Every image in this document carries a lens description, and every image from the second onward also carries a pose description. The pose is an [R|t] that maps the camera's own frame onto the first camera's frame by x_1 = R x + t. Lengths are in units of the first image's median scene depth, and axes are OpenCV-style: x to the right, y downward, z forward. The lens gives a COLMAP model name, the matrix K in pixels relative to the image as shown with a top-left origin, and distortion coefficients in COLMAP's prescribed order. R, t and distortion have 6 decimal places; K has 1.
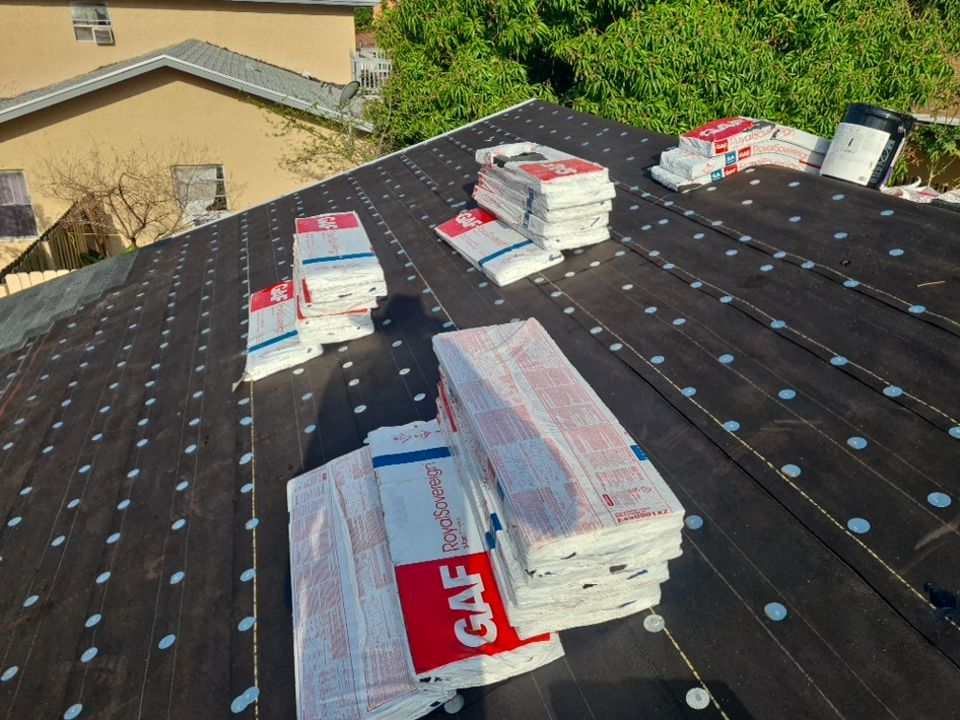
lens RADIAL K [[707.7, 0, 451.3], [0, 707.7, 361.7], [0, 0, 1]] dist [0.059739, -0.042748]
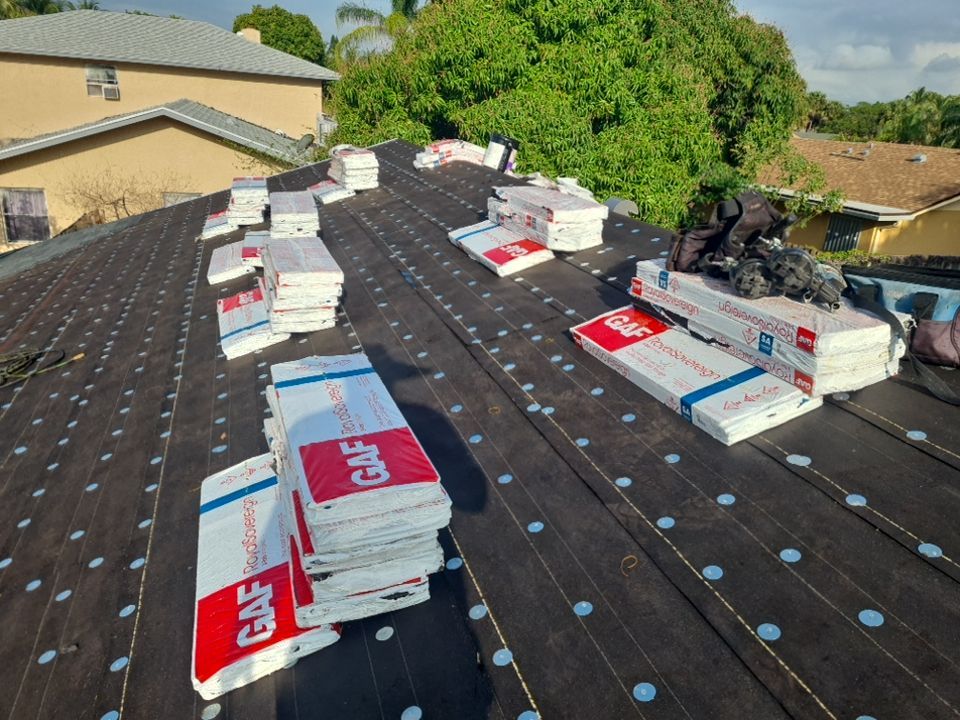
lens RADIAL K [[707.7, 0, 451.3], [0, 707.7, 361.7], [0, 0, 1]] dist [0.059739, -0.042748]
pose [[0.998762, 0.036745, 0.033530, 0.118710], [-0.033497, 0.995125, -0.092755, 0.165993], [-0.036774, 0.091517, 0.995124, -0.334233]]
